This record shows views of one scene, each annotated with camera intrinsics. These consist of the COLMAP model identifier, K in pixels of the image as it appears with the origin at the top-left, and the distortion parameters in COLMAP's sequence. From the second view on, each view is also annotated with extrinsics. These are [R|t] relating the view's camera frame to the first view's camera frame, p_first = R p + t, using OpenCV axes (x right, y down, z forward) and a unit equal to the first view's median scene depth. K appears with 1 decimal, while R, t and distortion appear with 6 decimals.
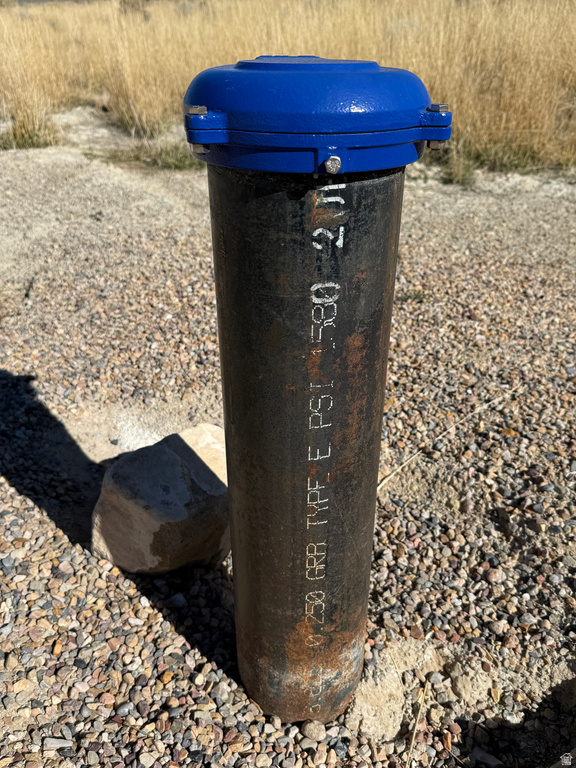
lens RADIAL K [[657.4, 0, 288.0], [0, 657.4, 384.0], [0, 0, 1]] dist [0.111945, -0.264456]
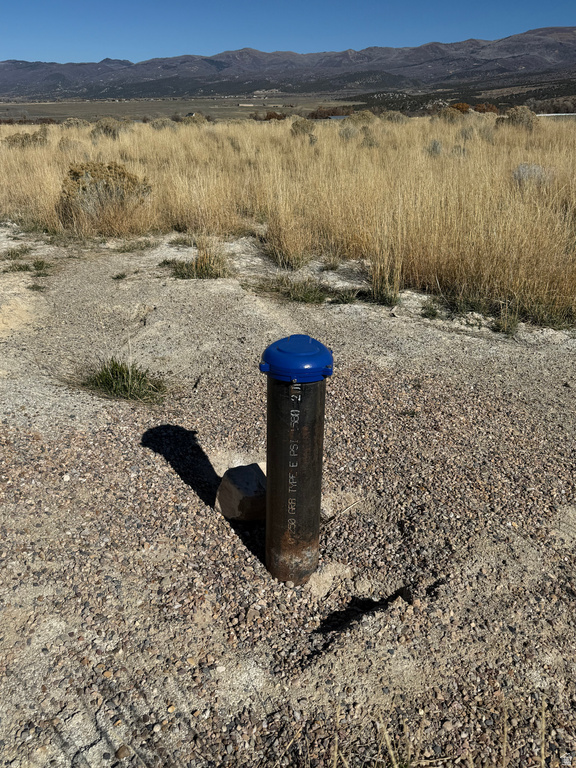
lens RADIAL K [[657.4, 0, 288.0], [0, 657.4, 384.0], [0, 0, 1]] dist [0.111945, -0.264456]
pose [[0.973935, 0.106845, -0.200084, 0.324973], [-0.132302, 0.984102, -0.118486, 0.056876], [0.184244, 0.141870, 0.972588, -1.099972]]
